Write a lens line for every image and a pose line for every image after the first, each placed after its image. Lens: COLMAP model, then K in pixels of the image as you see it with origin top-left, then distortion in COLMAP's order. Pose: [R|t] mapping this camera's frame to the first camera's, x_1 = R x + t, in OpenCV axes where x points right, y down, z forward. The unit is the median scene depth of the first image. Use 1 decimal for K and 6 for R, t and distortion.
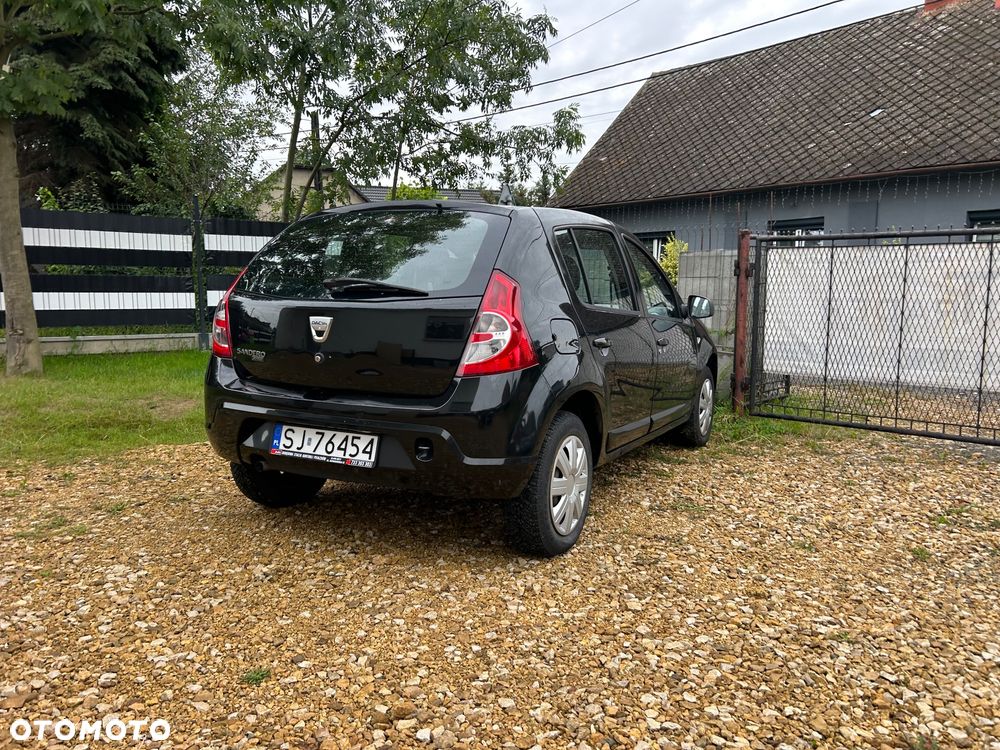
lens RADIAL K [[752.8, 0, 505.8], [0, 752.8, 384.1], [0, 0, 1]] dist [0.049916, -0.054561]
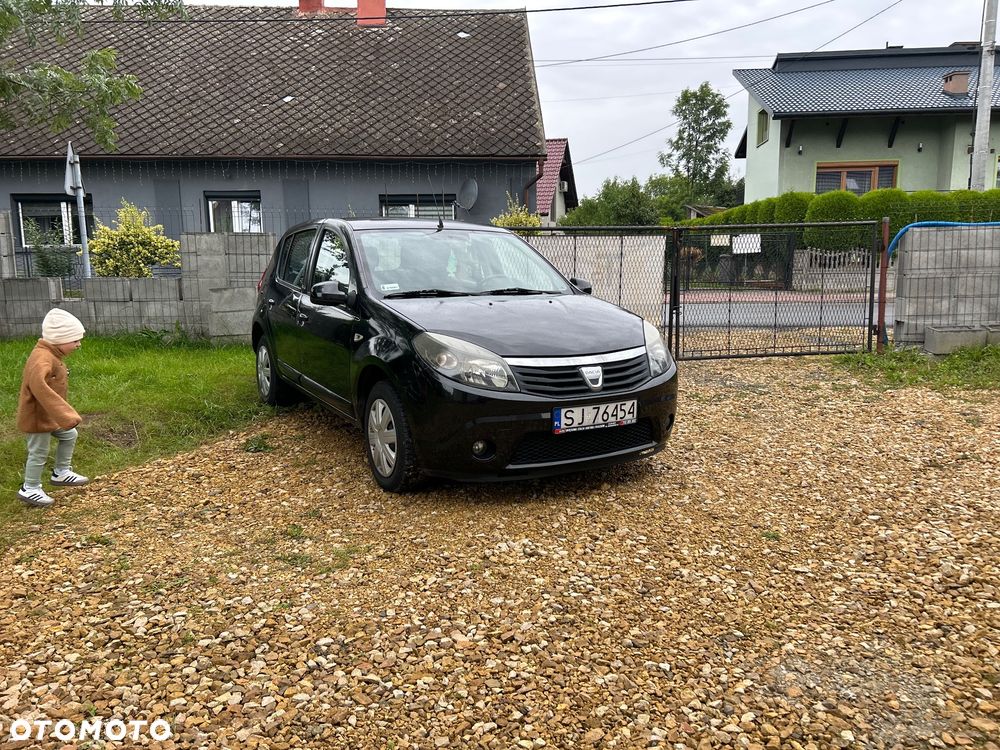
lens RADIAL K [[752.8, 0, 503.9], [0, 752.8, 372.7], [0, 0, 1]] dist [0.049916, -0.054561]
pose [[0.639313, -0.130887, 0.757726, -0.690954], [0.105632, 0.991014, 0.082060, -0.050687], [-0.761657, 0.027578, 0.647393, 0.151370]]
